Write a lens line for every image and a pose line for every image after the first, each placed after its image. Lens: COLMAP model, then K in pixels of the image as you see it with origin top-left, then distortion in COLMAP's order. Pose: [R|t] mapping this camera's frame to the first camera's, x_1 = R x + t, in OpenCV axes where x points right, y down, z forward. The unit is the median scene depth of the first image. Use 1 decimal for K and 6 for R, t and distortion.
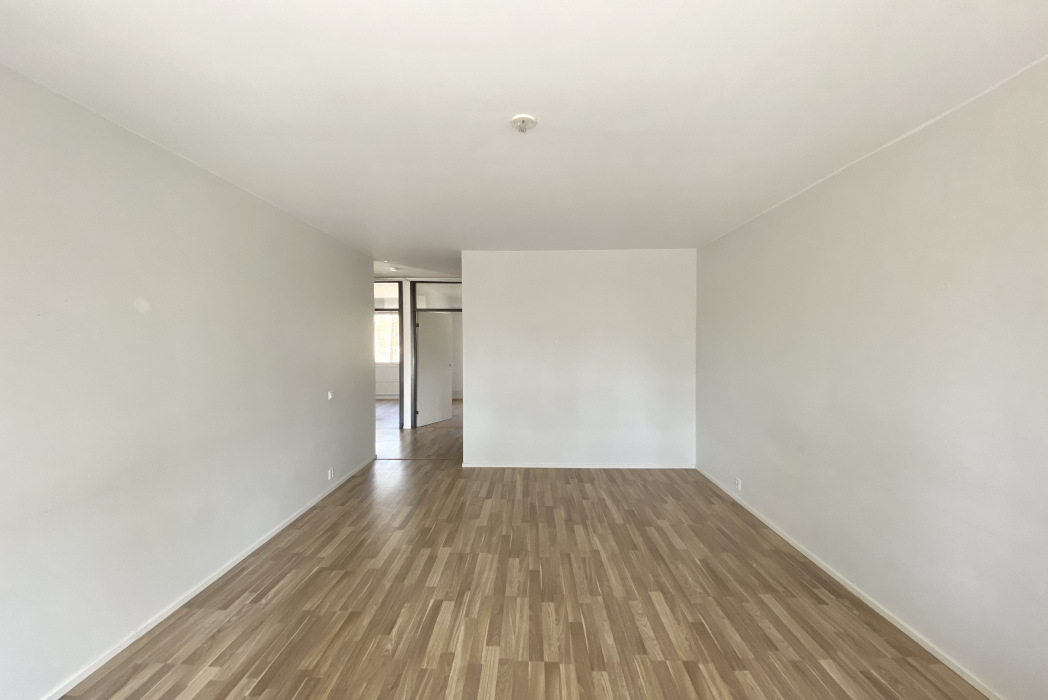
lens RADIAL K [[407.8, 0, 524.0], [0, 407.8, 350.0], [0, 0, 1]] dist [0.000833, -0.000004]
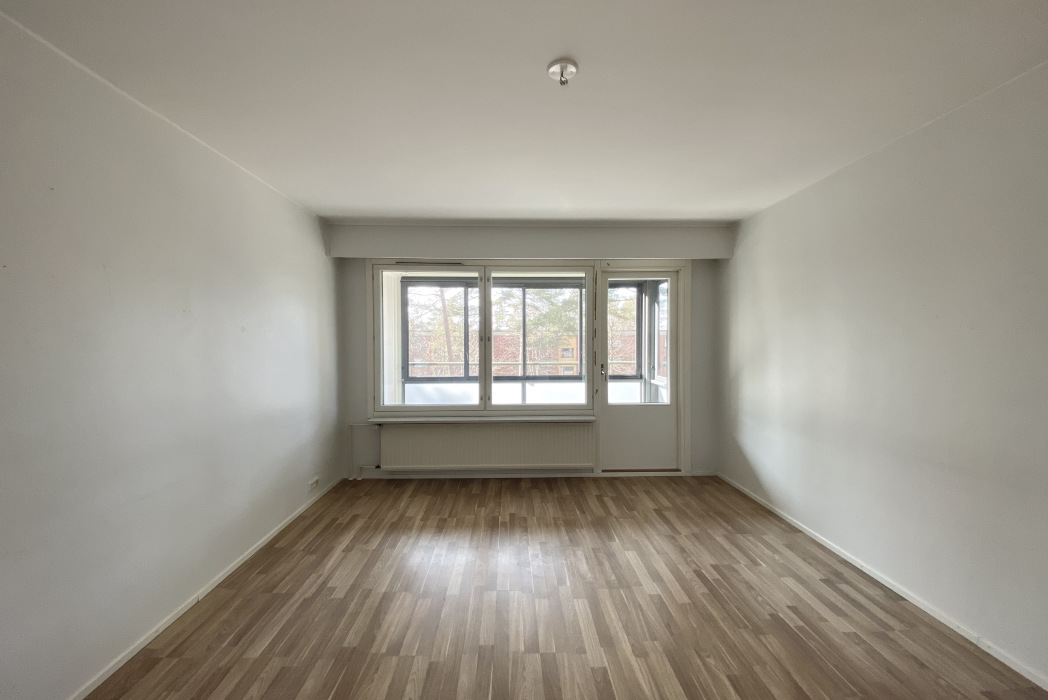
lens RADIAL K [[407.8, 0, 524.0], [0, 407.8, 350.0], [0, 0, 1]] dist [0.000833, -0.000004]
pose [[-0.998663, 0.005462, -0.051399, 0.132867], [0.003522, 0.999281, 0.037755, 0.000193], [0.051568, 0.037523, -0.997964, 1.932169]]
